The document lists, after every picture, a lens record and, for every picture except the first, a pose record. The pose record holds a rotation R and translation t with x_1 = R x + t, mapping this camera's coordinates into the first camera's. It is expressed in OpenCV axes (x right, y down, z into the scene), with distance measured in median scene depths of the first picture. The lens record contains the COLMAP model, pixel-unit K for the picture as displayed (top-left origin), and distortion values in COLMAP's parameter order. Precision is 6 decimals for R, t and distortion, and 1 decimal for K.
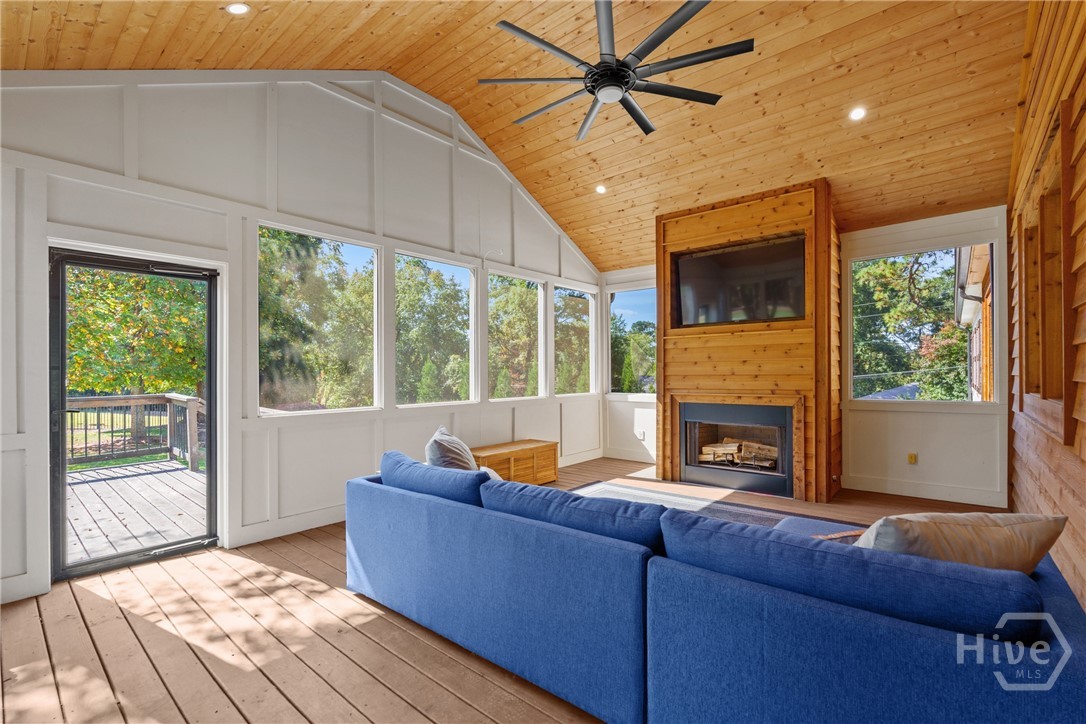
lens RADIAL K [[485.5, 0, 541.5], [0, 485.5, 368.5], [0, 0, 1]] dist [0.014550, -0.000008]
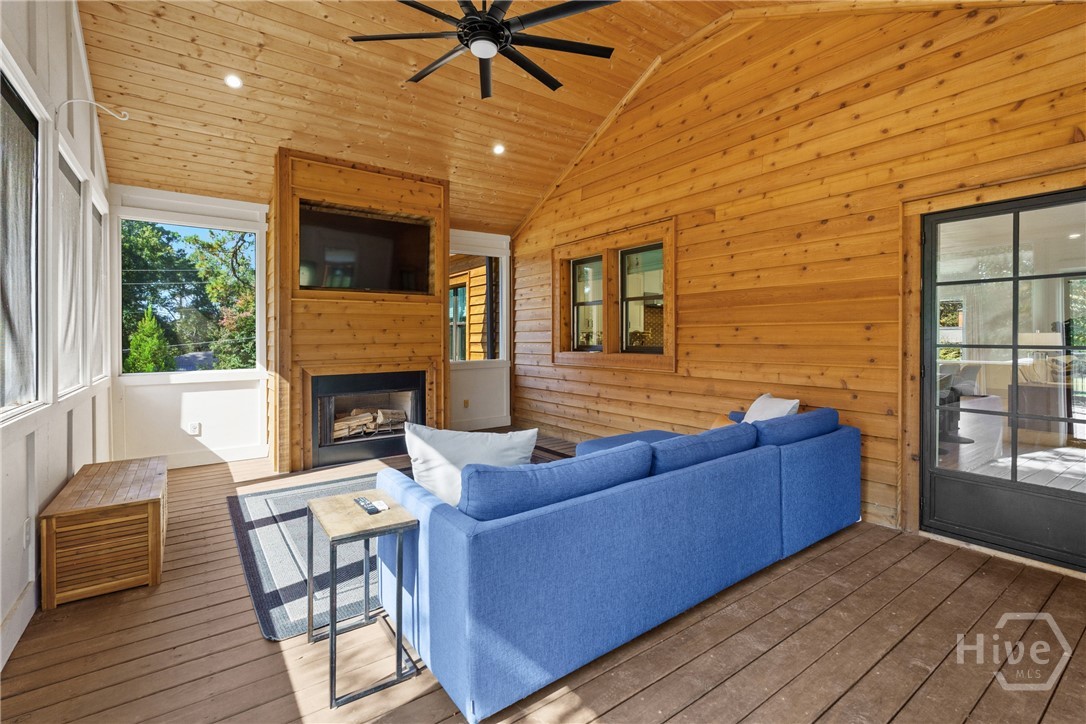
lens RADIAL K [[492.7, 0, 542.2], [0, 492.7, 339.7], [0, 0, 1]] dist [-0.000408, 0.000031]
pose [[0.237880, 0.000226, 0.971295, -0.480064], [-0.001415, 0.999999, 0.000114, 0.004537], [-0.971294, -0.001401, 0.237880, 0.412174]]
